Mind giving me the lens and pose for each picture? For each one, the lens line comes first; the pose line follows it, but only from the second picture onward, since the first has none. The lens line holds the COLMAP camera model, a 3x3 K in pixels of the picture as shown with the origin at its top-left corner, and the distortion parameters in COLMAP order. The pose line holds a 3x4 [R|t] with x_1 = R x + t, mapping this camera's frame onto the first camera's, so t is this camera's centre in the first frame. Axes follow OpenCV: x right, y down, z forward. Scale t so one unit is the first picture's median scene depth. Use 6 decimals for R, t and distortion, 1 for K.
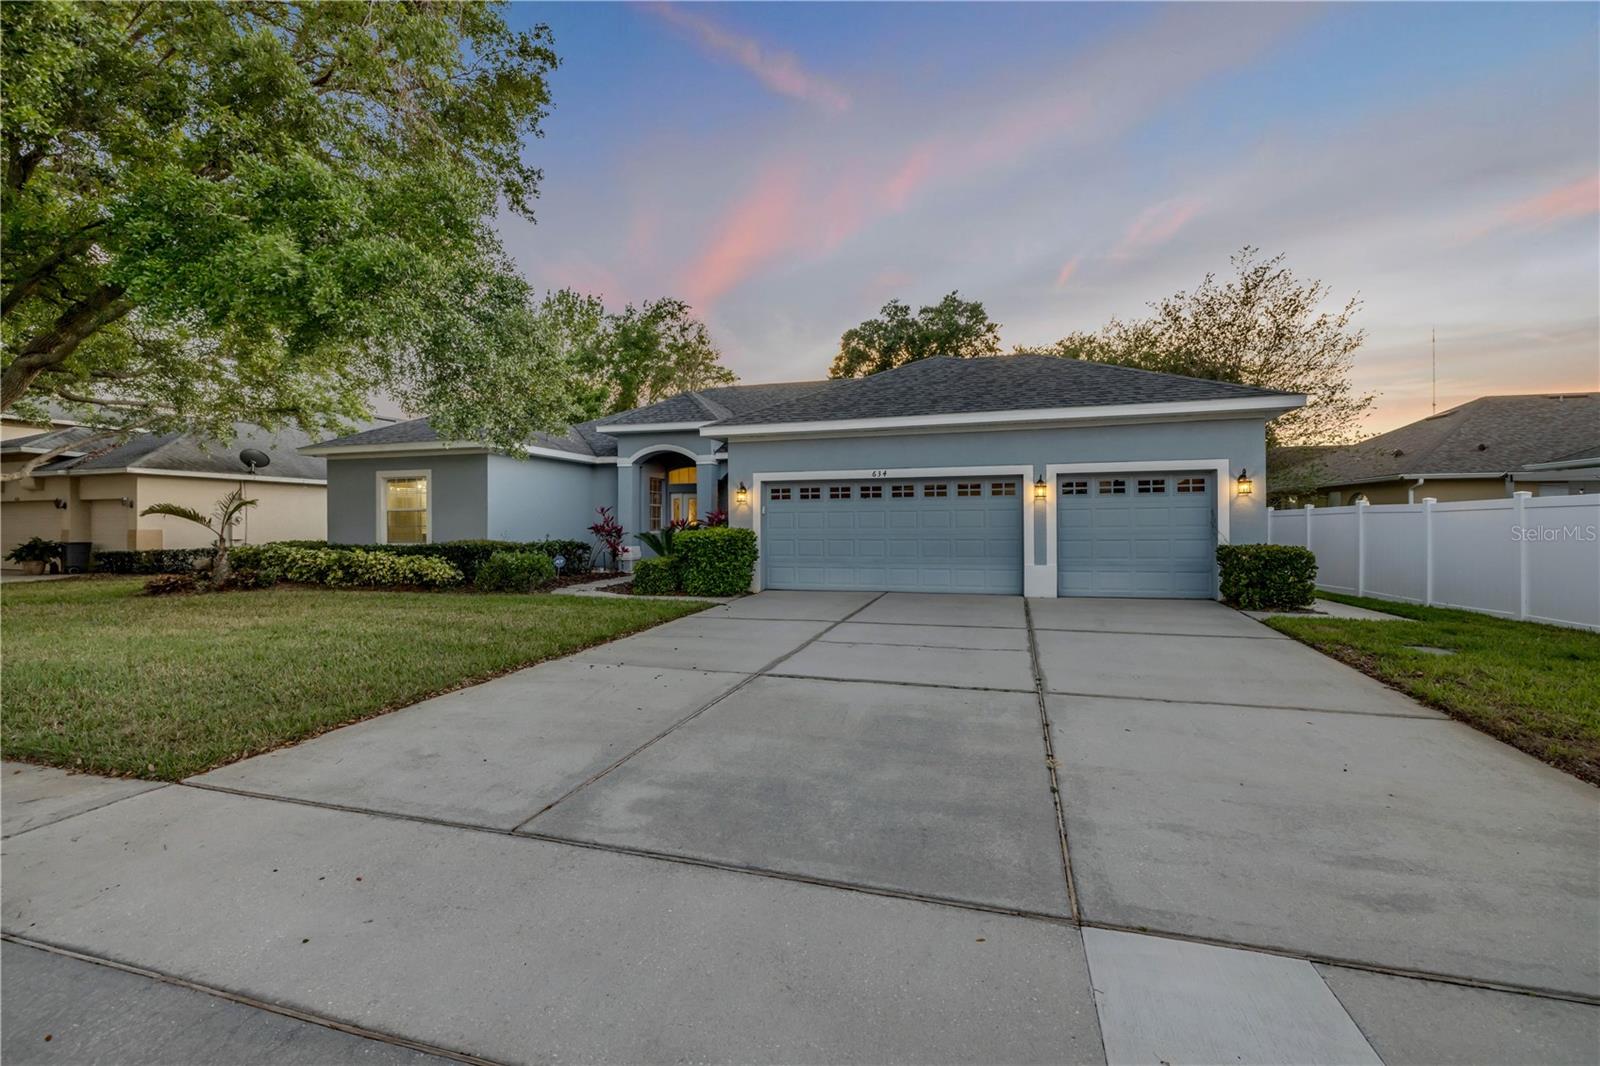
lens RADIAL K [[680.2, 0, 800.0], [0, 680.2, 533.0], [0, 0, 1]] dist [-0.000189, -0.000020]
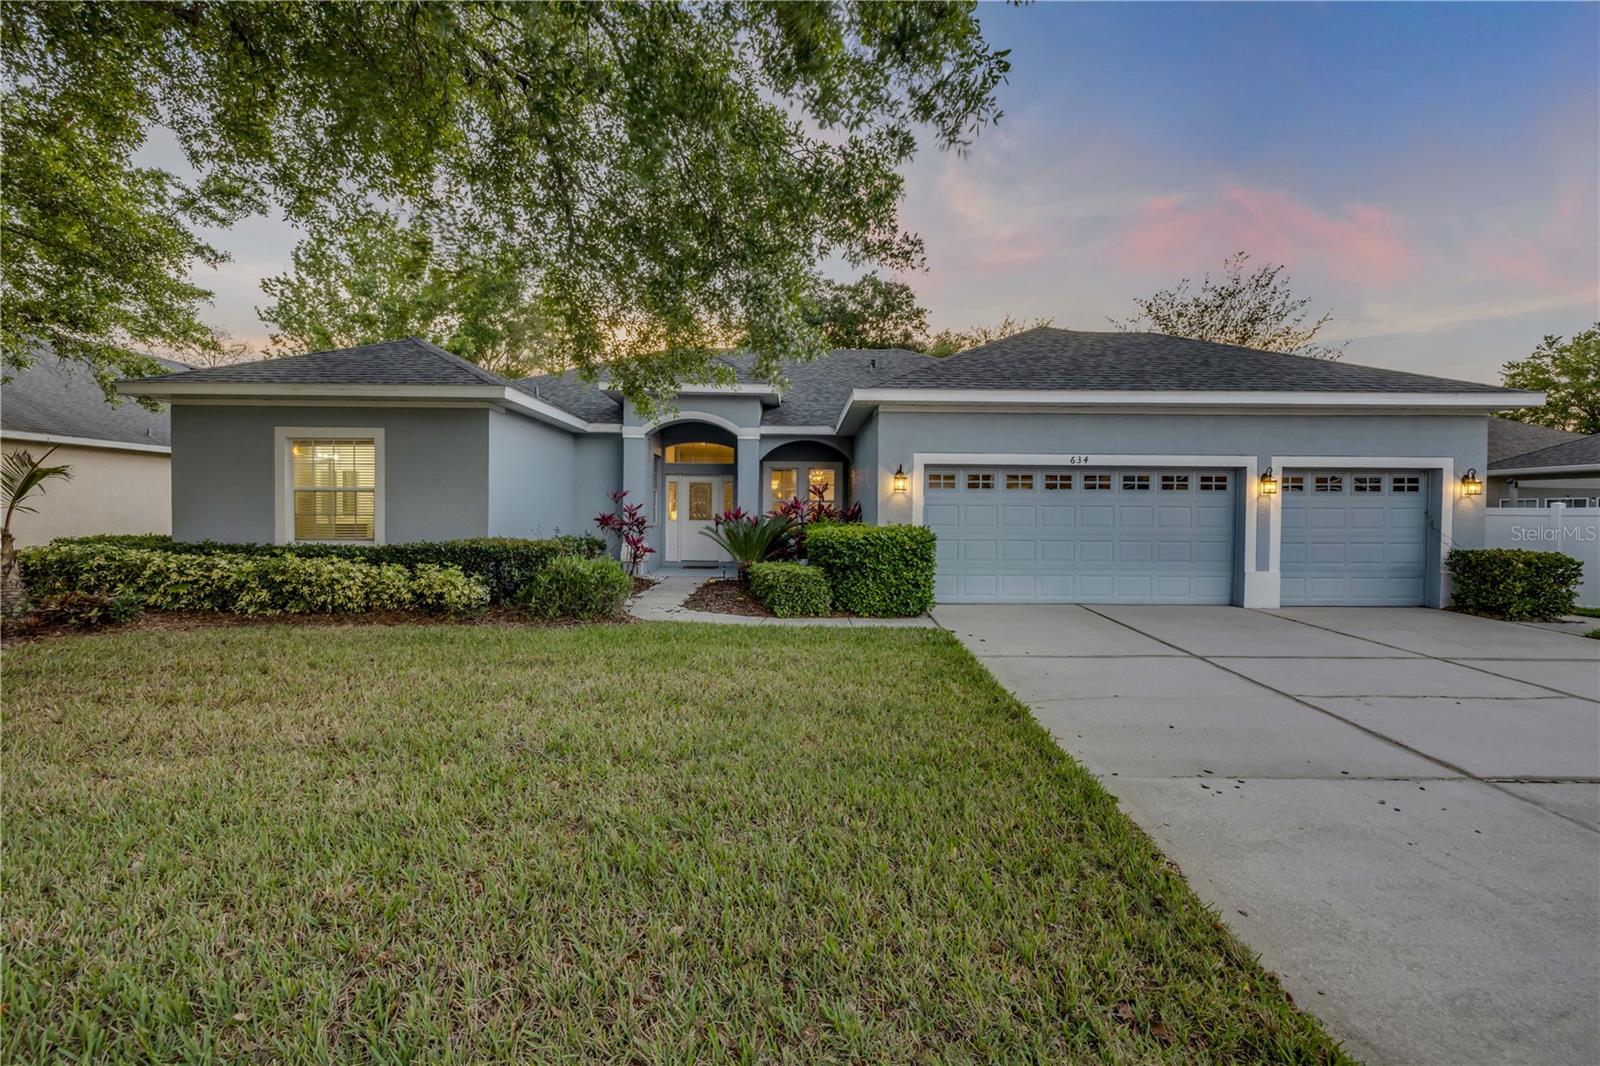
lens RADIAL K [[680.2, 0, 800.0], [0, 680.2, 533.0], [0, 0, 1]] dist [-0.000189, -0.000020]
pose [[0.954737, 0.004597, 0.297417, -0.417630], [-0.010049, 0.999808, 0.016803, -0.009449], [-0.297282, -0.019031, 0.954600, 0.302755]]
